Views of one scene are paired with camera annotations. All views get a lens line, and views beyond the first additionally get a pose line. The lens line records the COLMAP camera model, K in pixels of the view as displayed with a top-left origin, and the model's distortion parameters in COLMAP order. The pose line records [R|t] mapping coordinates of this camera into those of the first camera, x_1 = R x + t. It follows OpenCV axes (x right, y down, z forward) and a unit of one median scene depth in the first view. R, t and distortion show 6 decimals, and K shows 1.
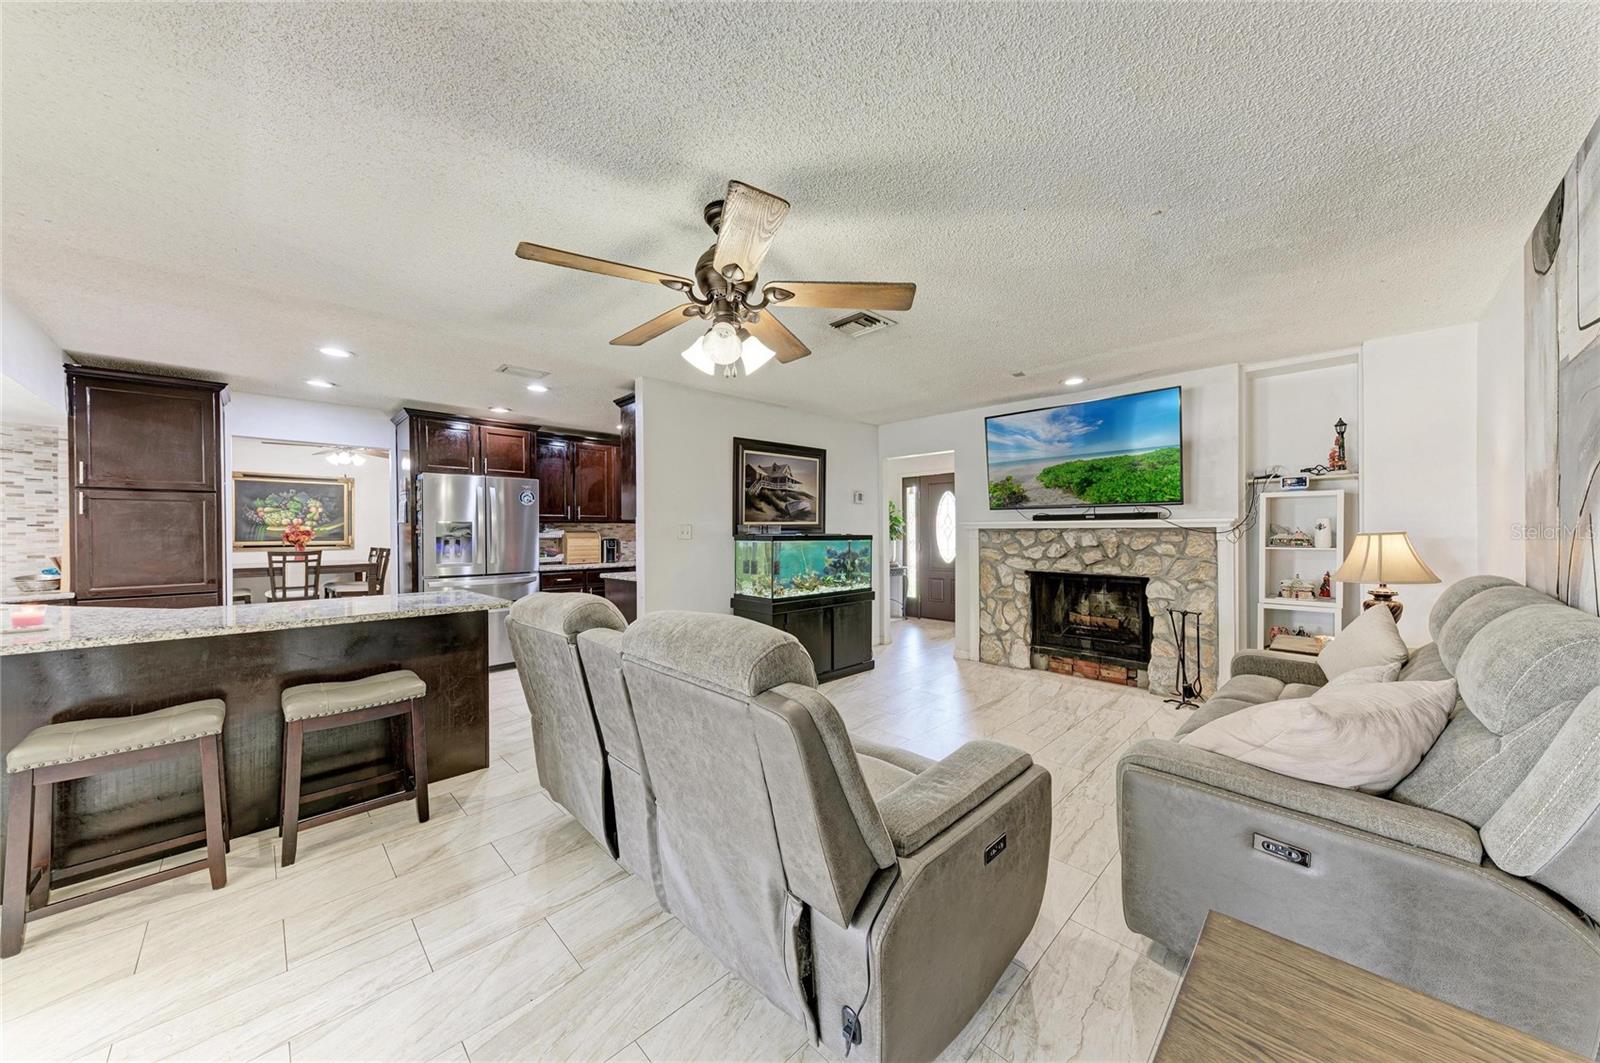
lens RADIAL K [[540.4, 0, 800.9], [0, 540.4, 535.1], [0, 0, 1]] dist [0.019755, -0.004965]
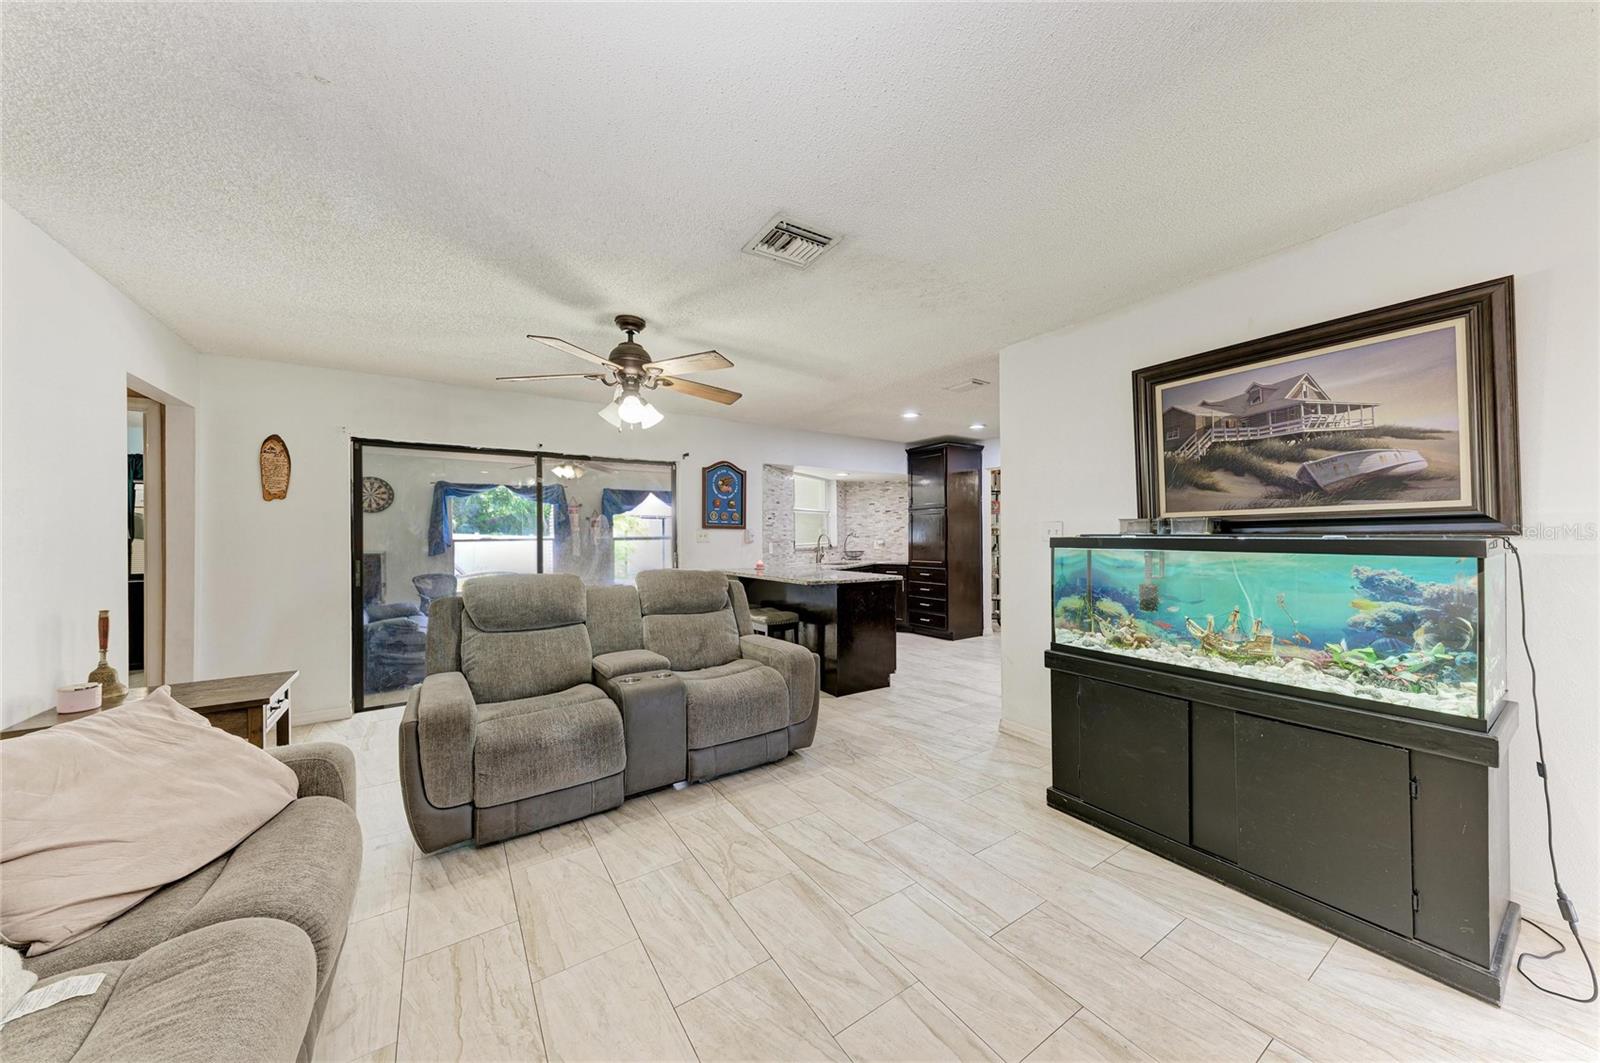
lens RADIAL K [[540.4, 0, 800.9], [0, 540.4, 535.1], [0, 0, 1]] dist [0.019755, -0.004965]
pose [[-0.196559, 0.007784, -0.980461, 0.520098], [0.003119, 0.999968, 0.007313, -0.006731], [0.980487, -0.001621, -0.196578, 0.735466]]
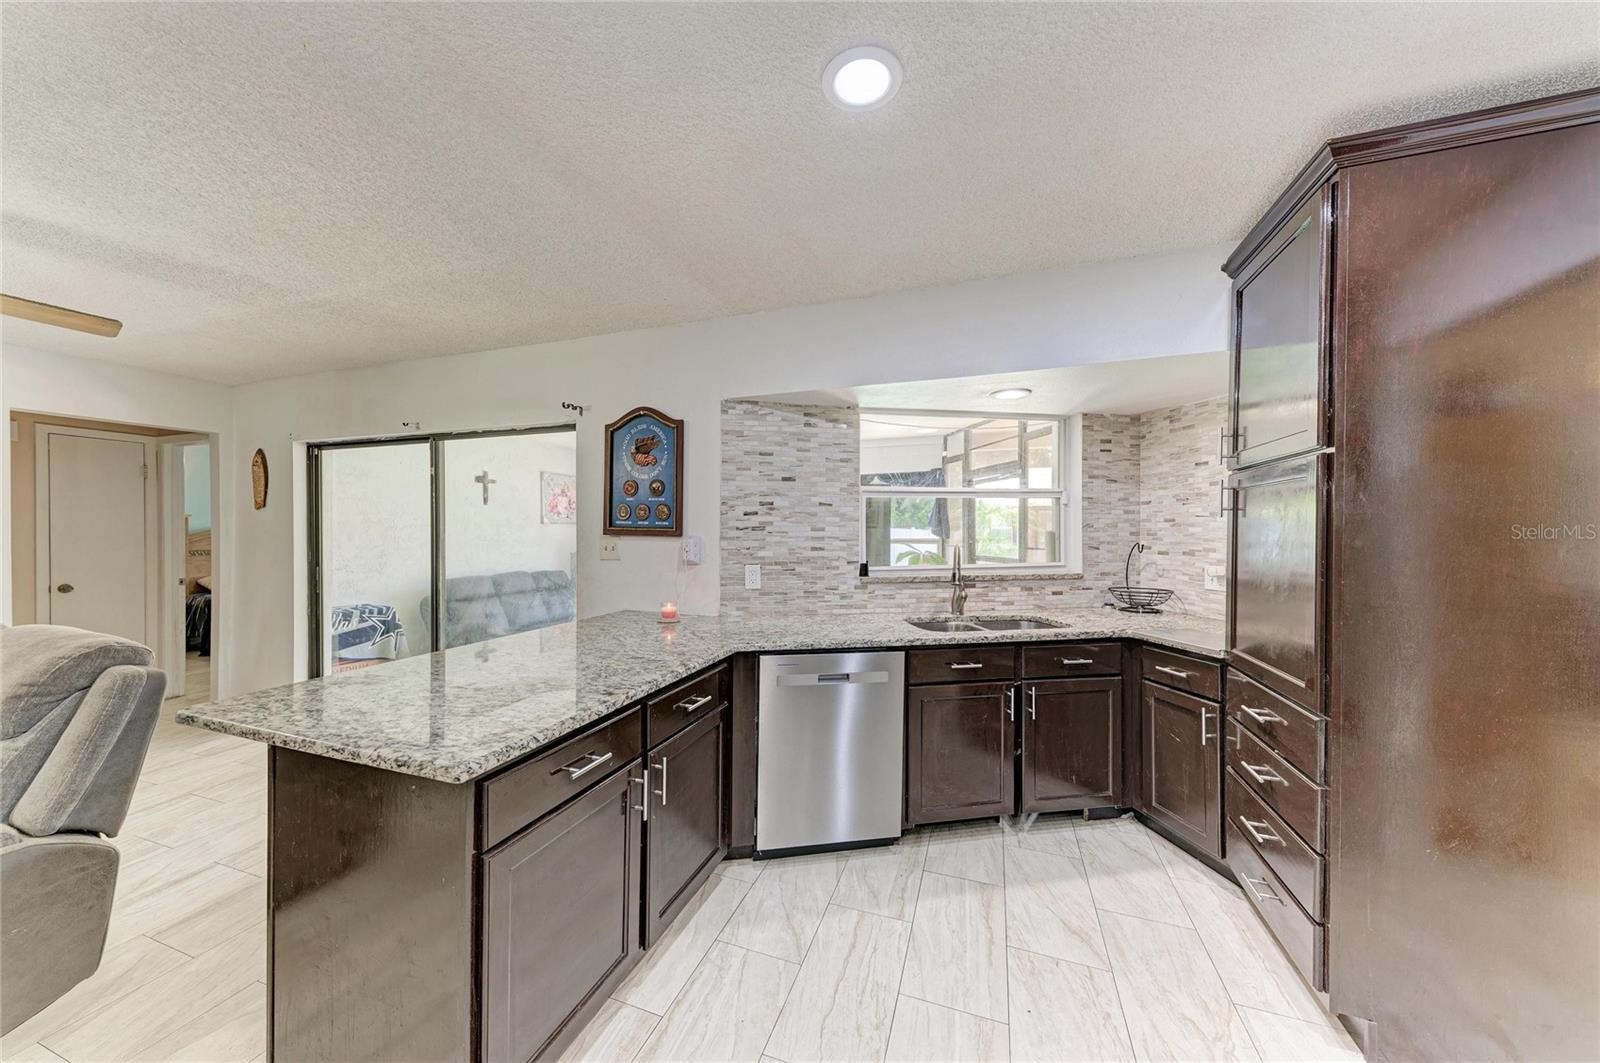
lens RADIAL K [[540.4, 0, 800.9], [0, 540.4, 535.1], [0, 0, 1]] dist [0.019755, -0.004965]
pose [[-0.902387, 0.012042, -0.430759, -0.477778], [0.005301, 0.999844, 0.016847, -0.022449], [0.430895, 0.012919, -0.902310, 0.975177]]
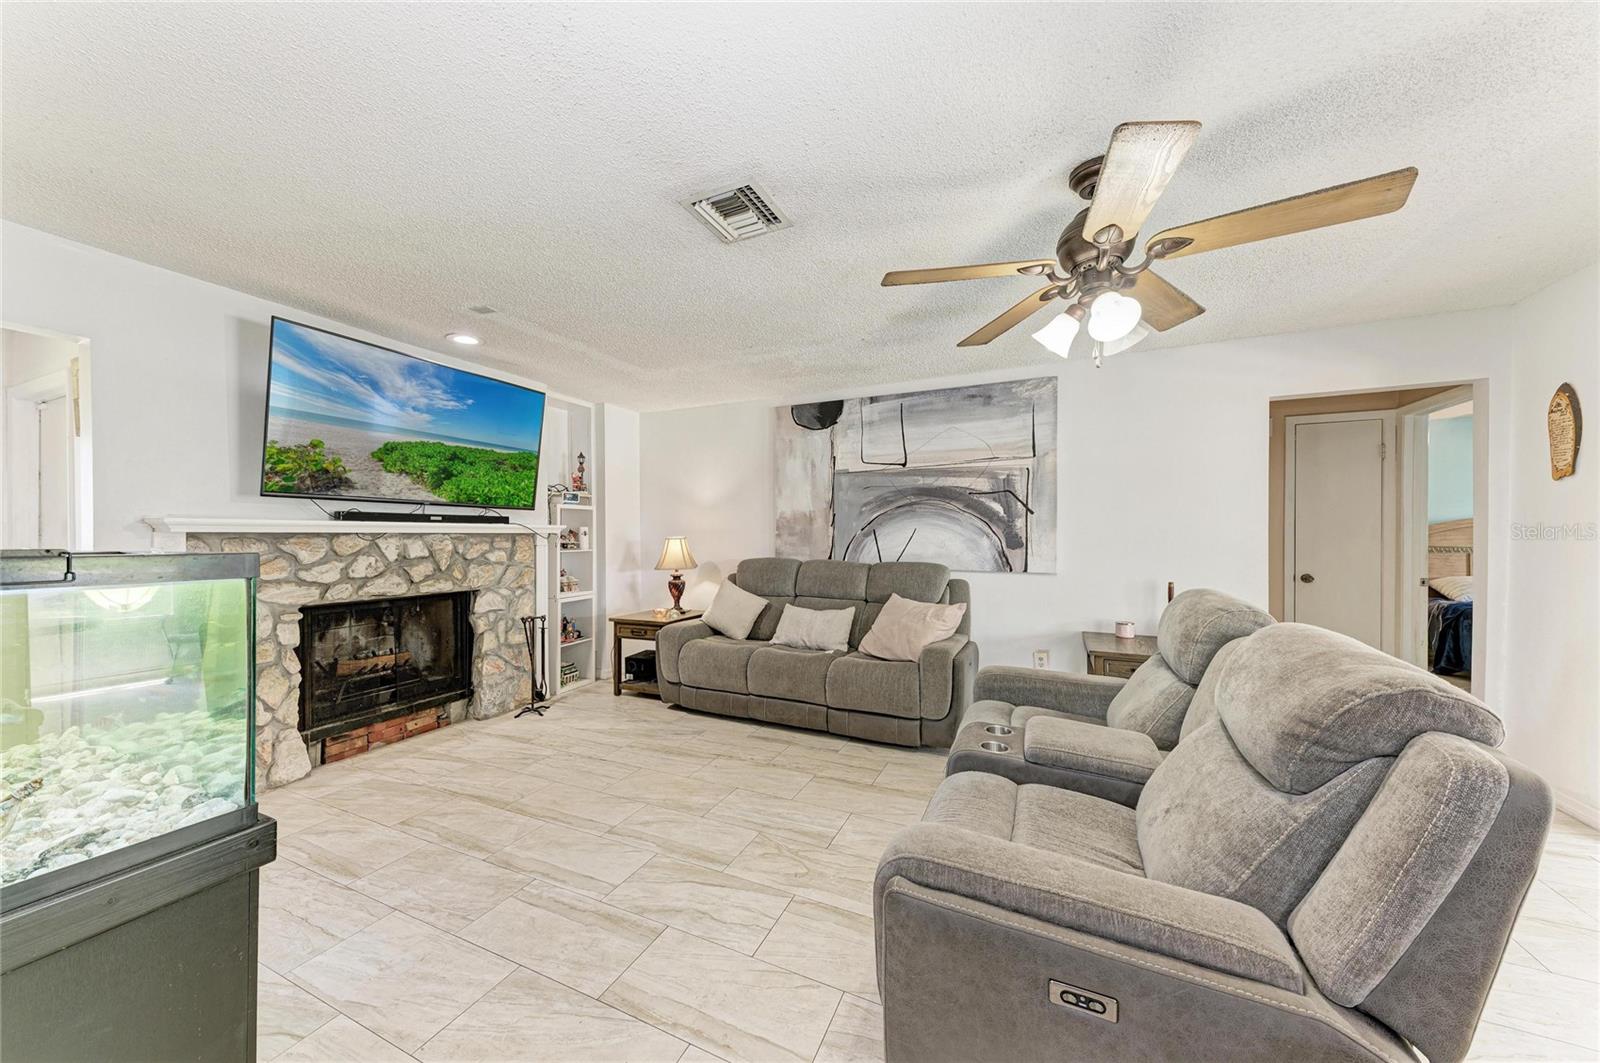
lens RADIAL K [[540.4, 0, 800.9], [0, 540.4, 535.1], [0, 0, 1]] dist [0.019755, -0.004965]
pose [[-0.350486, 0.003087, 0.936563, -0.333071], [0.009401, 0.999956, 0.000222, -0.005201], [-0.936521, 0.008883, -0.350499, 0.739914]]
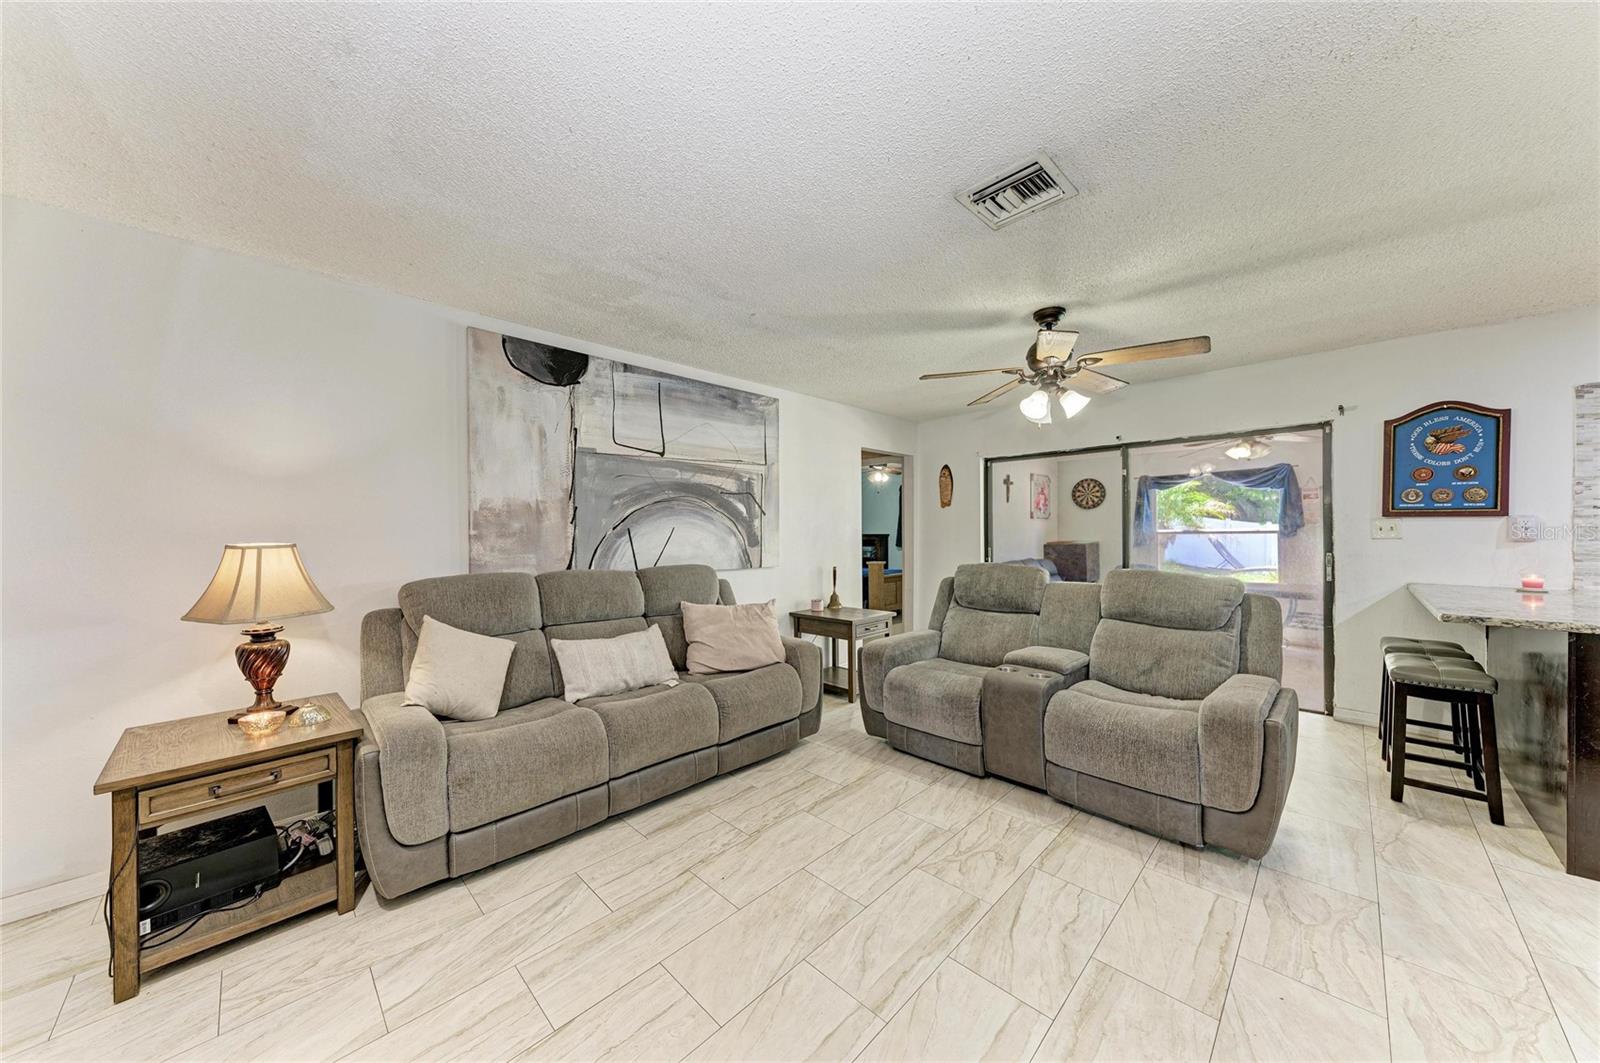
lens RADIAL K [[540.4, 0, 800.9], [0, 540.4, 535.1], [0, 0, 1]] dist [0.019755, -0.004965]
pose [[-0.999874, 0.015052, -0.005019, 0.231784], [0.014999, 0.999832, 0.010562, -0.008408], [0.005177, 0.010486, -0.999932, 1.036793]]
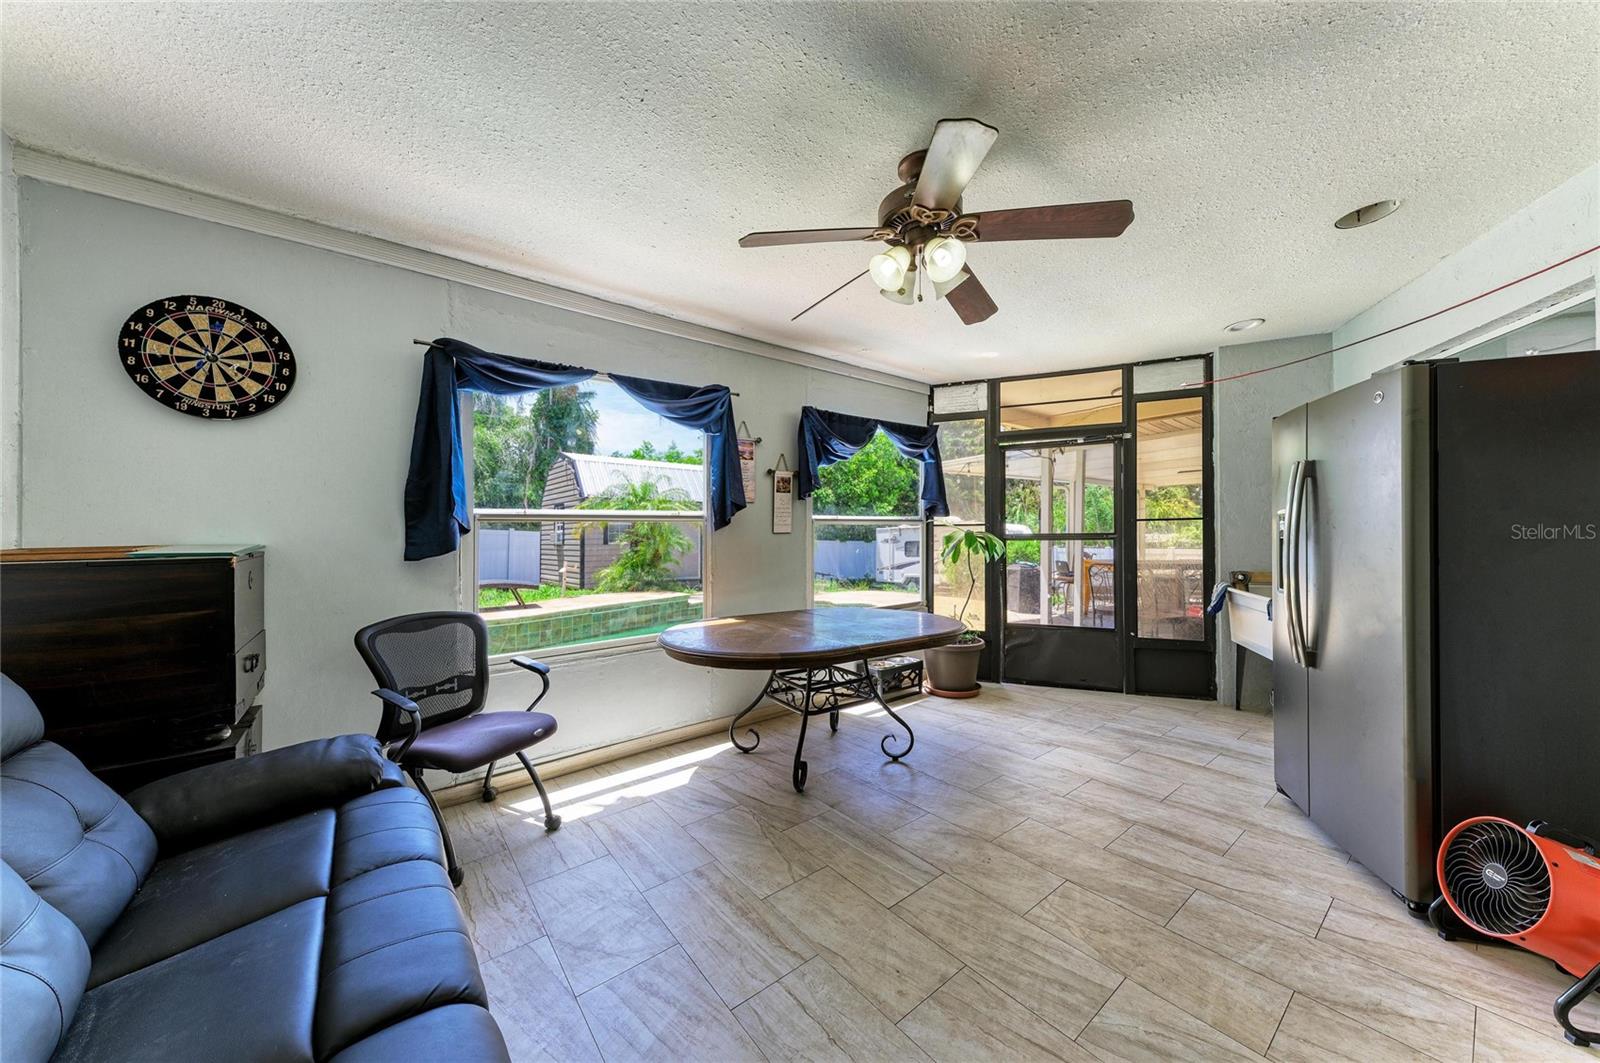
lens RADIAL K [[542.0, 0, 801.5], [0, 542.0, 528.3], [0, 0, 1]] dist [0.013640, -0.000185]
pose [[-0.117508, 0.002845, -0.993068, -0.303238], [0.001108, 0.999996, 0.002734, 0.029447], [0.993071, -0.000779, -0.117511, -0.157518]]
